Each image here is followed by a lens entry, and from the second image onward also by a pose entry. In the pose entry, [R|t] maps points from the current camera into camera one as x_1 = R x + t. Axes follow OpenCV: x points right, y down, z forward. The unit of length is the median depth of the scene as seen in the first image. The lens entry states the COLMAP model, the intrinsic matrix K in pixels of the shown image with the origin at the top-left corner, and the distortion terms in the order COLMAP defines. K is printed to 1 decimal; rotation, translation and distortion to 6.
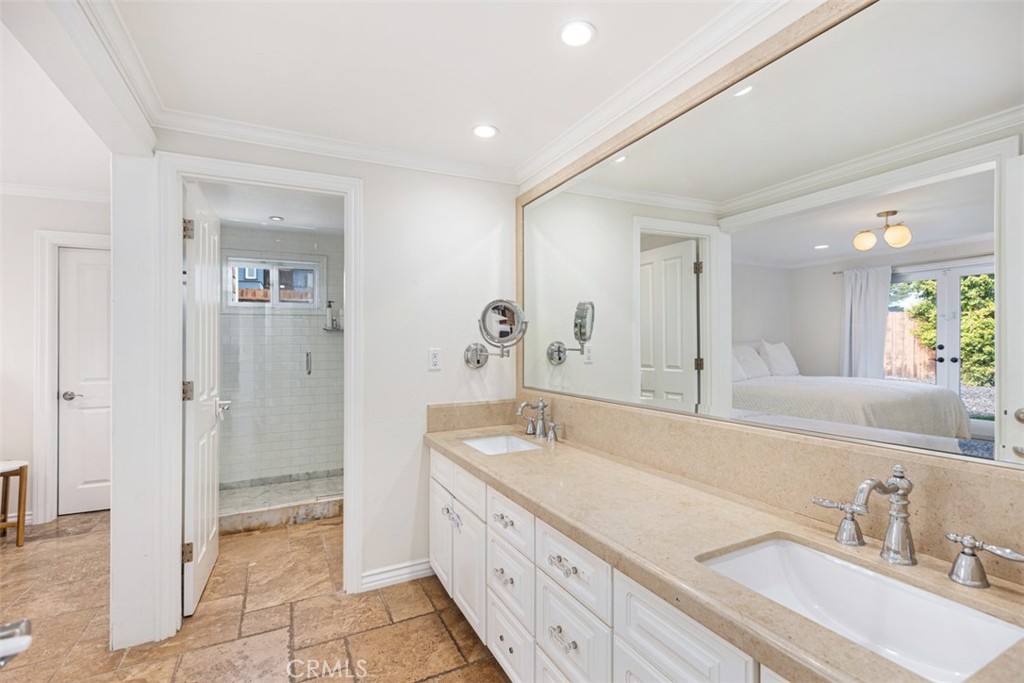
lens RADIAL K [[459.3, 0, 511.0], [0, 459.3, 344.6], [0, 0, 1]] dist [0.004255, -0.001985]
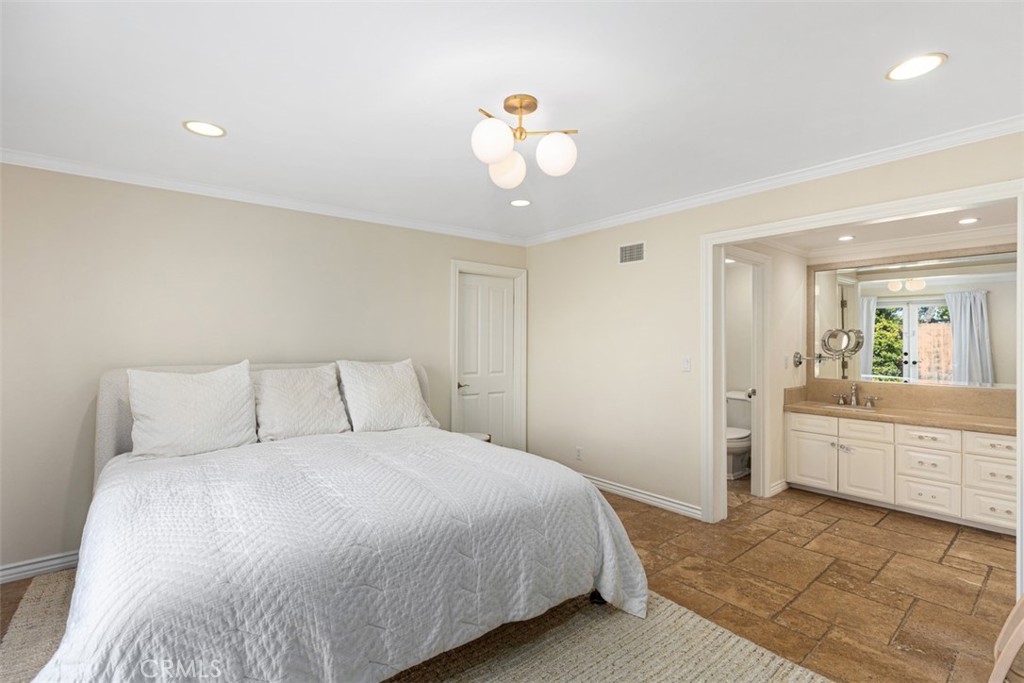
lens RADIAL K [[459.3, 0, 516.2], [0, 459.3, 340.5], [0, 0, 1]] dist [0.004255, -0.001985]
pose [[0.976262, 0.019932, 0.215676, -1.043292], [-0.020121, 0.999797, -0.001318, -0.017209], [-0.215658, -0.003053, 0.976464, -0.304727]]
